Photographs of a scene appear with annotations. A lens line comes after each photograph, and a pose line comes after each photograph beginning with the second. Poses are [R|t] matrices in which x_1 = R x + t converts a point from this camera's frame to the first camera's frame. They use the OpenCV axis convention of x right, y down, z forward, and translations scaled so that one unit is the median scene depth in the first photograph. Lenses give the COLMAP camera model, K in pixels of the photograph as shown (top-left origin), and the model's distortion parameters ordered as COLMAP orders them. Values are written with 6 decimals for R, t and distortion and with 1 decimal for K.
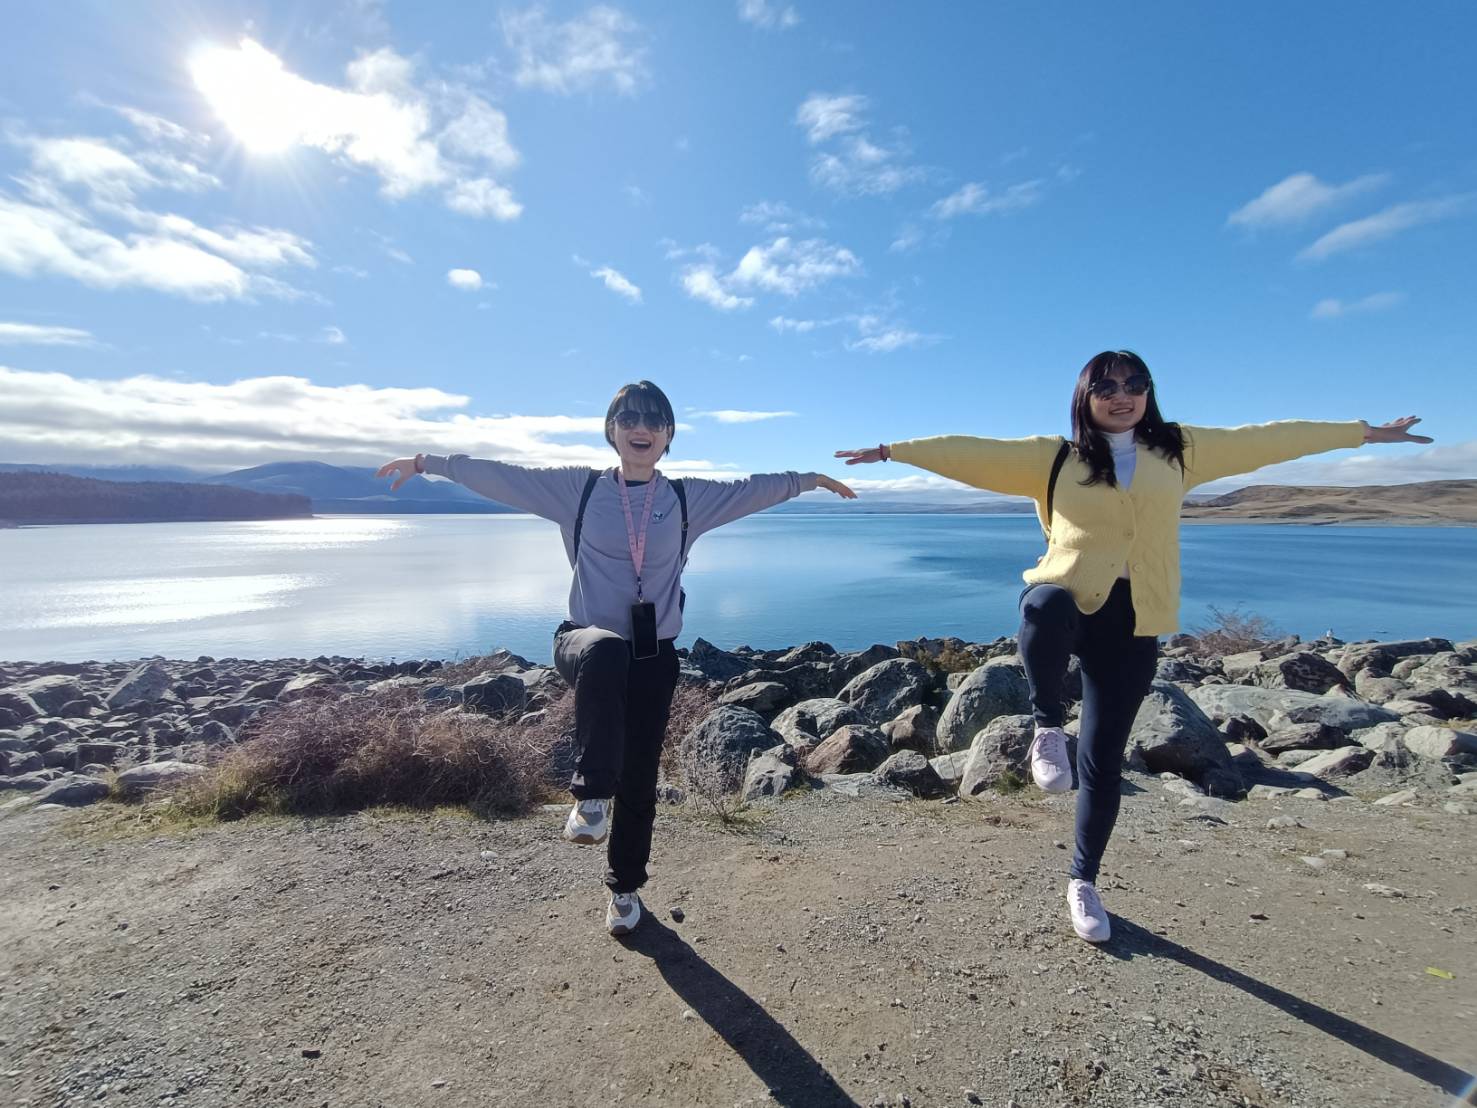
lens RADIAL K [[585.0, 0, 775.0], [0, 585.0, 551.2], [0, 0, 1]] dist [0.002062, -0.000889]
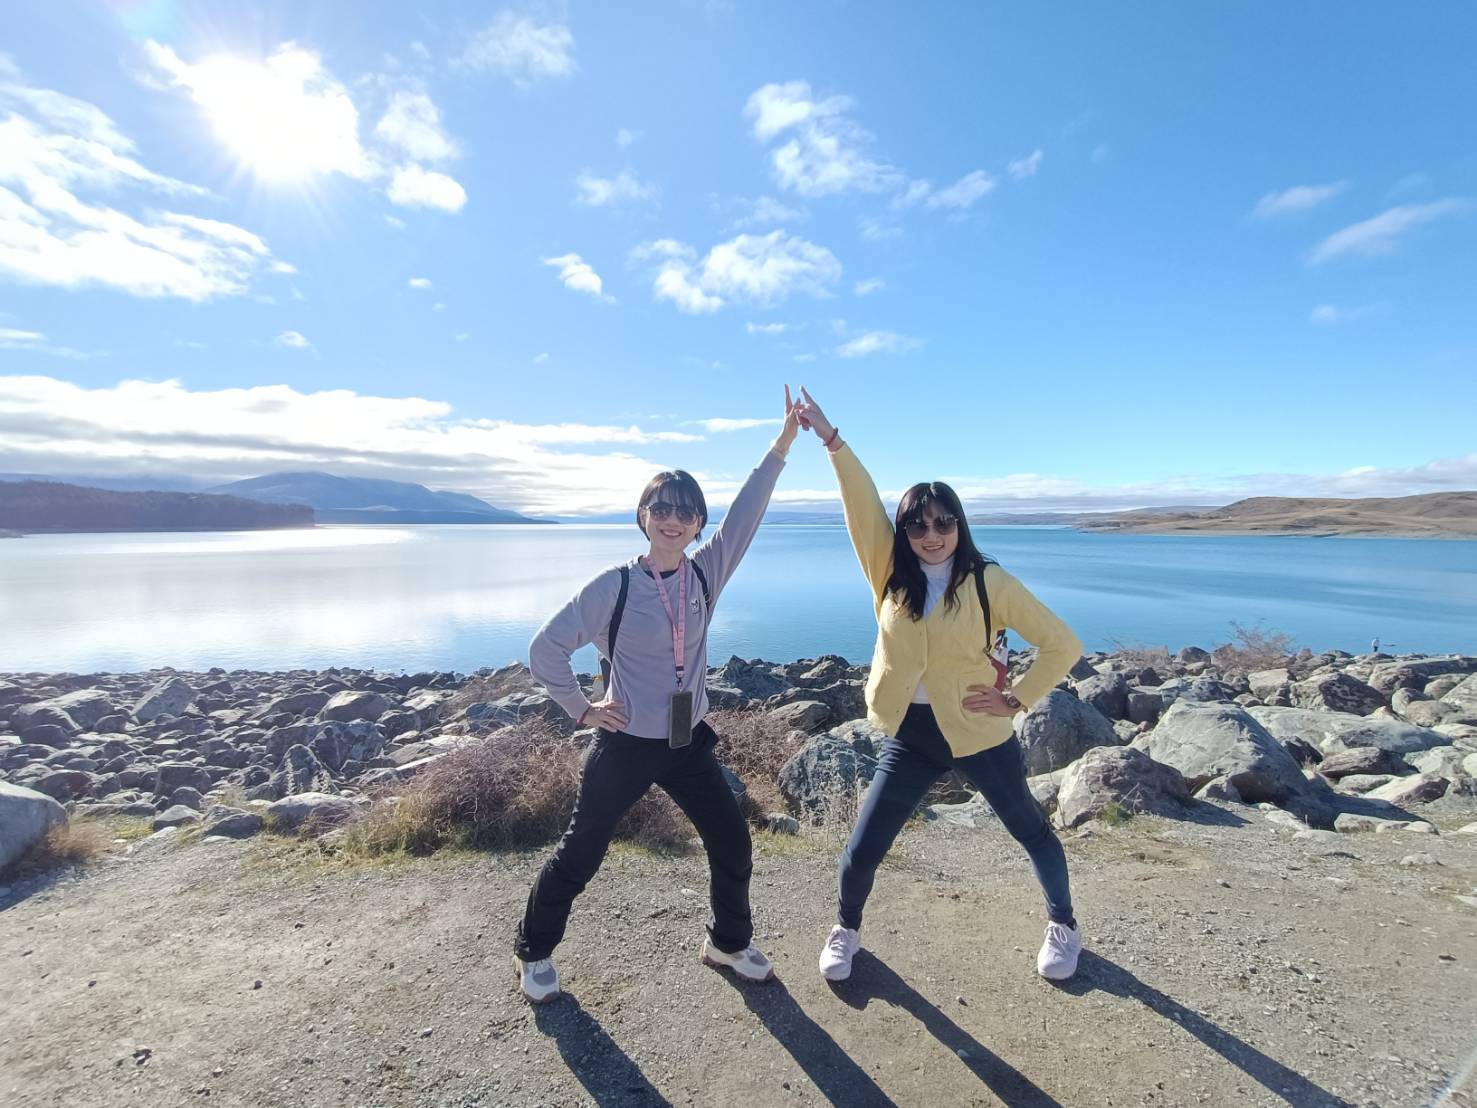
lens RADIAL K [[591.5, 0, 738.5], [0, 591.5, 554.0], [0, 0, 1]] dist [0.001423, -0.000452]
pose [[0.999998, 0.001915, -0.000213, -0.169111], [-0.001915, 0.999997, 0.001574, -0.039671], [0.000216, -0.001574, 0.999999, -0.027724]]
